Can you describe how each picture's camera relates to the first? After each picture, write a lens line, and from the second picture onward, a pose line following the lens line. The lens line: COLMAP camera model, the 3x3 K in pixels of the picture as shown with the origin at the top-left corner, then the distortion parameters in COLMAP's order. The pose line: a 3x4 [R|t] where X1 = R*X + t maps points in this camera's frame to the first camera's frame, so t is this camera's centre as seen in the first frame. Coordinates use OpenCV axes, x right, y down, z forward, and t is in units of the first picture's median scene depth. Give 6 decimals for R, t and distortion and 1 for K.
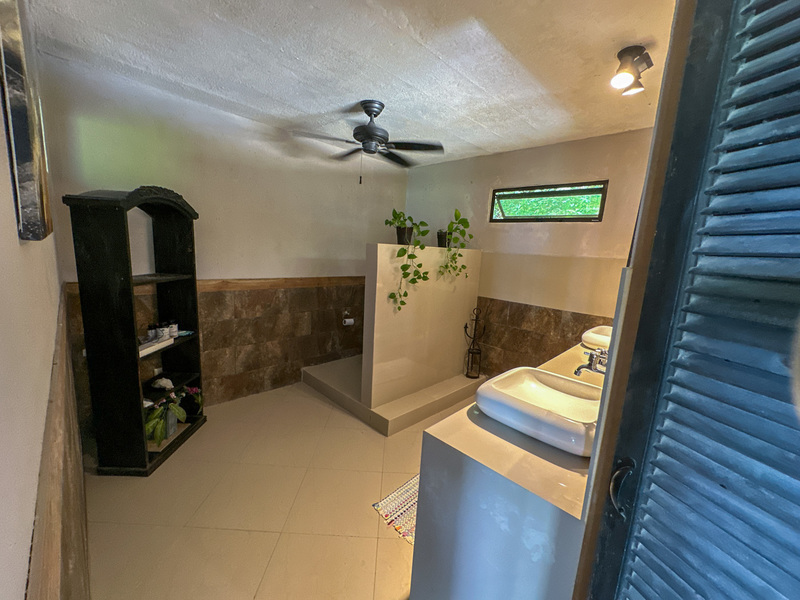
lens RADIAL K [[319.7, 0, 397.7], [0, 319.7, 300.4], [0, 0, 1]] dist [-0.007040, 0.000026]
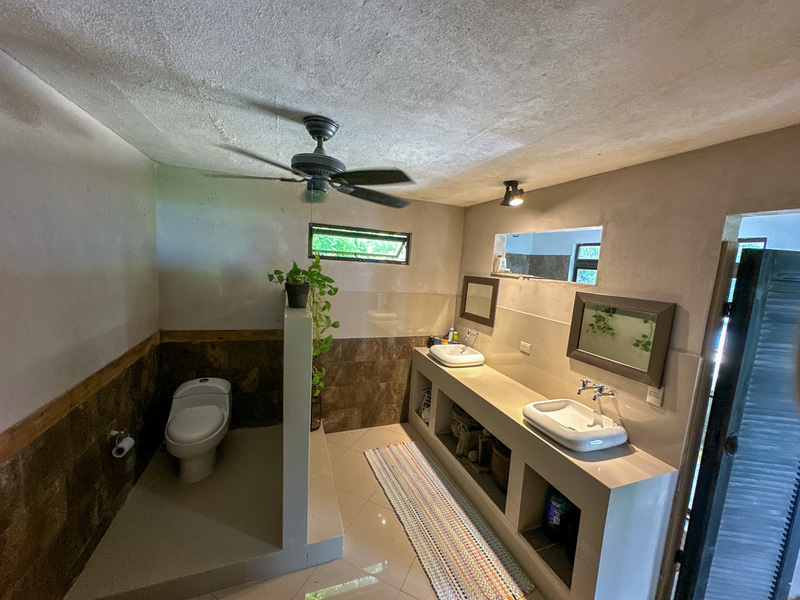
lens RADIAL K [[319.7, 0, 397.7], [0, 319.7, 300.4], [0, 0, 1]] dist [-0.007040, 0.000026]
pose [[0.410468, -0.147593, 0.899851, -0.510935], [0.107681, 0.987755, 0.112892, -0.231899], [-0.905495, 0.050558, 0.421334, 0.455038]]
